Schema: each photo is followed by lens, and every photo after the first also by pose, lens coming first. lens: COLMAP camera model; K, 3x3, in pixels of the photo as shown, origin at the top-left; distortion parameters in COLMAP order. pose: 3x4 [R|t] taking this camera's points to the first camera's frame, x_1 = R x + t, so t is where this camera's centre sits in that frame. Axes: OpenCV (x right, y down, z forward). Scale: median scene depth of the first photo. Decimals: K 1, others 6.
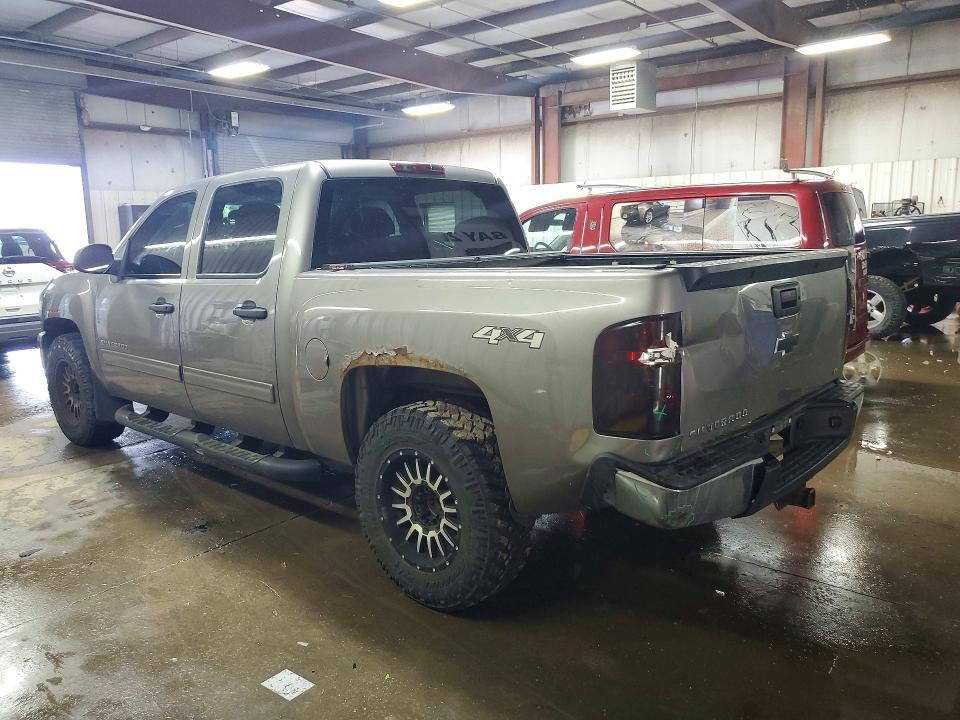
lens RADIAL K [[748.7, 0, 476.2], [0, 748.7, 357.1], [0, 0, 1]] dist [-0.004452, 0.174094]
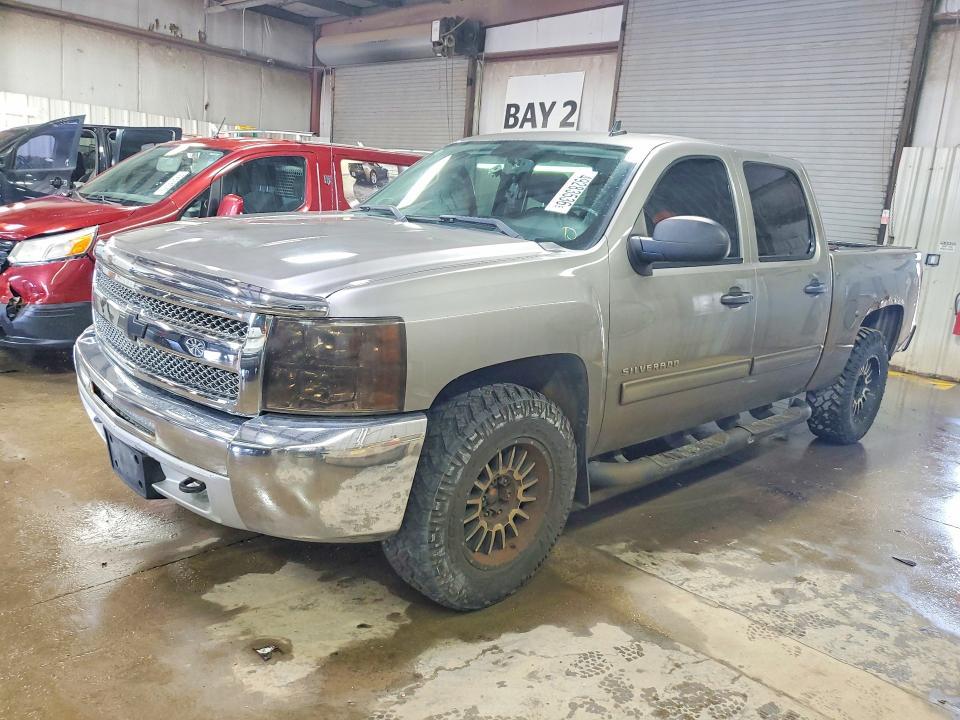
lens RADIAL K [[748.7, 0, 476.2], [0, 748.7, 357.1], [0, 0, 1]] dist [-0.004452, 0.174094]
pose [[0.032296, -0.177869, 0.983524, -1.051688], [0.079618, 0.981368, 0.174865, -0.142225], [-0.996302, 0.072659, 0.045856, 1.042551]]
